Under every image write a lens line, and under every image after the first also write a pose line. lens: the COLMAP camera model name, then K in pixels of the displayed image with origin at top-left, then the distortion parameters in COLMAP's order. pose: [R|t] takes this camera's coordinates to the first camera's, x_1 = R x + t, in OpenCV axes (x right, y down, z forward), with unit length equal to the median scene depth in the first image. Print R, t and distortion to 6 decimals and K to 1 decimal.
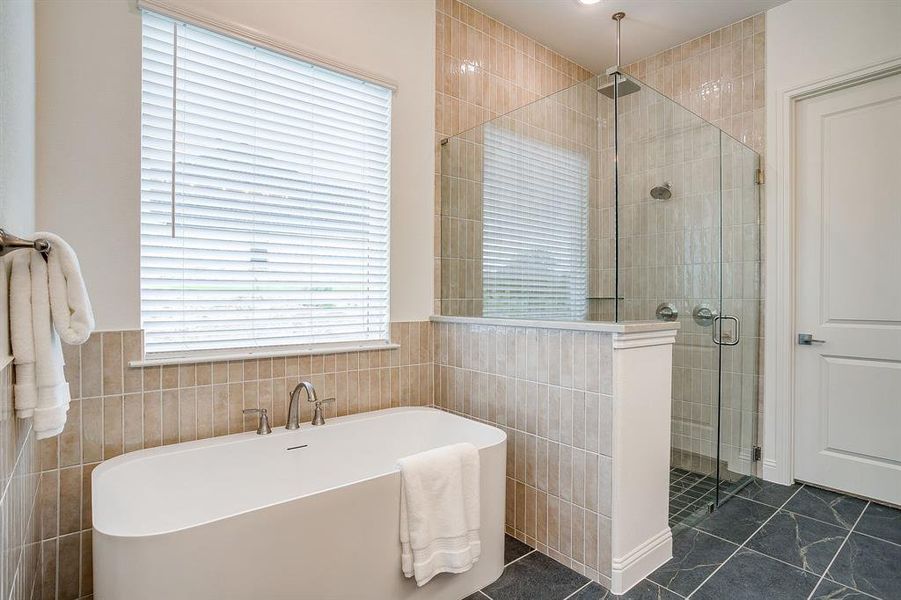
lens RADIAL K [[456.1, 0, 437.3], [0, 456.1, 301.6], [0, 0, 1]] dist [-0.053014, 0.028232]
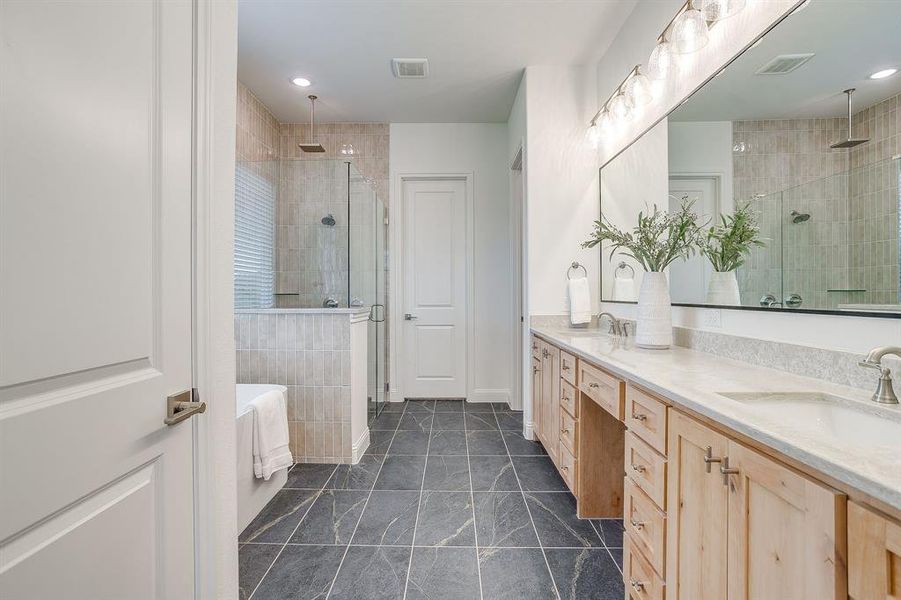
lens RADIAL K [[456.1, 0, 429.2], [0, 456.1, 295.7], [0, 0, 1]] dist [-0.053014, 0.028232]
pose [[0.659132, -0.006119, 0.752002, -0.564083], [0.009723, 0.999953, -0.000386, 0.002614], [-0.751964, 0.007566, 0.659161, -0.297032]]
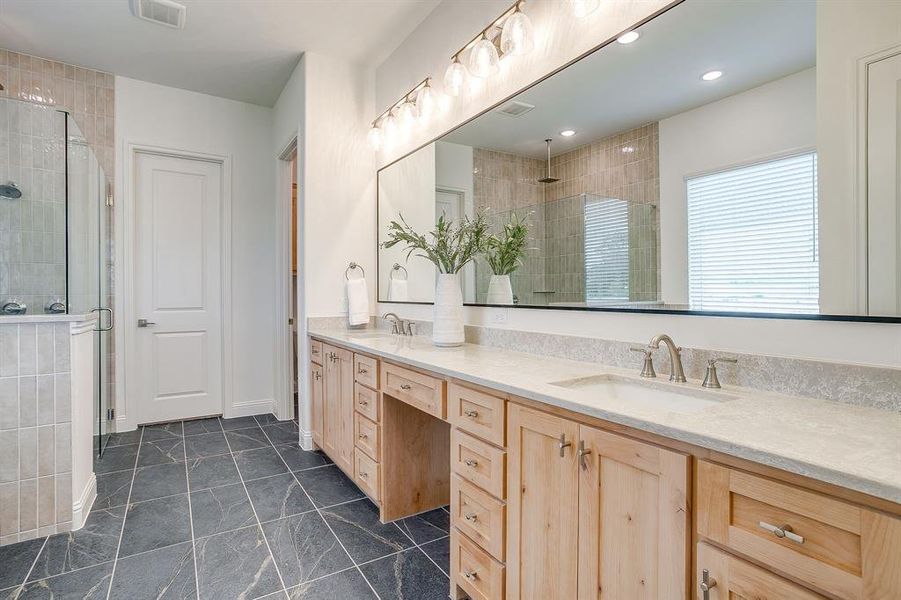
lens RADIAL K [[456.1, 0, 443.5], [0, 456.1, 294.6], [0, 0, 1]] dist [-0.053014, 0.028232]
pose [[0.121503, -0.004131, 0.992582, -0.554927], [0.010387, 0.999942, 0.002890, 0.000100], [-0.992537, 0.009959, 0.121539, -0.141469]]
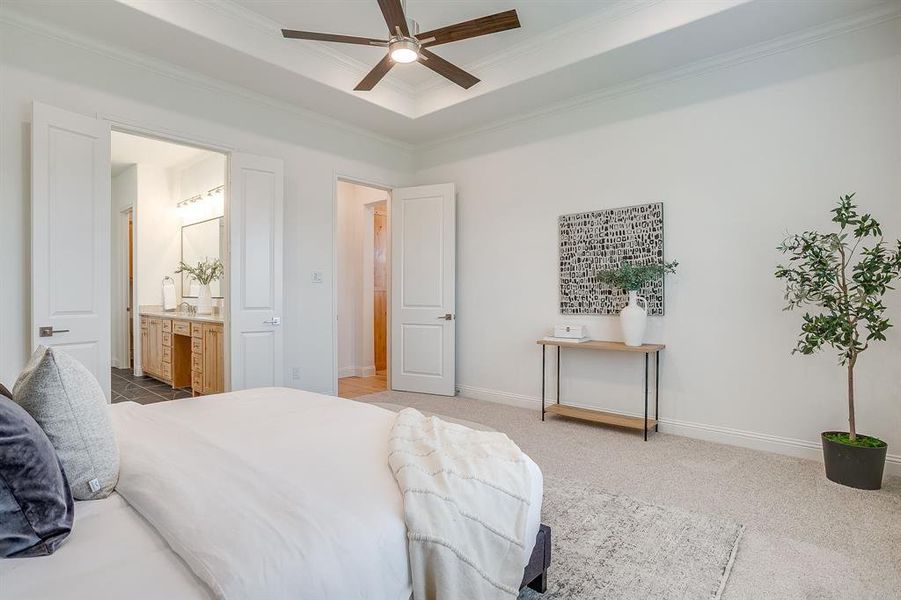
lens RADIAL K [[480.6, 0, 454.0], [0, 480.6, 299.2], [0, 0, 1]] dist [-0.037071, 0.018179]
pose [[-0.162869, -0.013725, 0.986552, -2.287428], [0.003383, 0.999890, 0.014469, 0.001934], [-0.986642, 0.005694, -0.162805, -0.934030]]
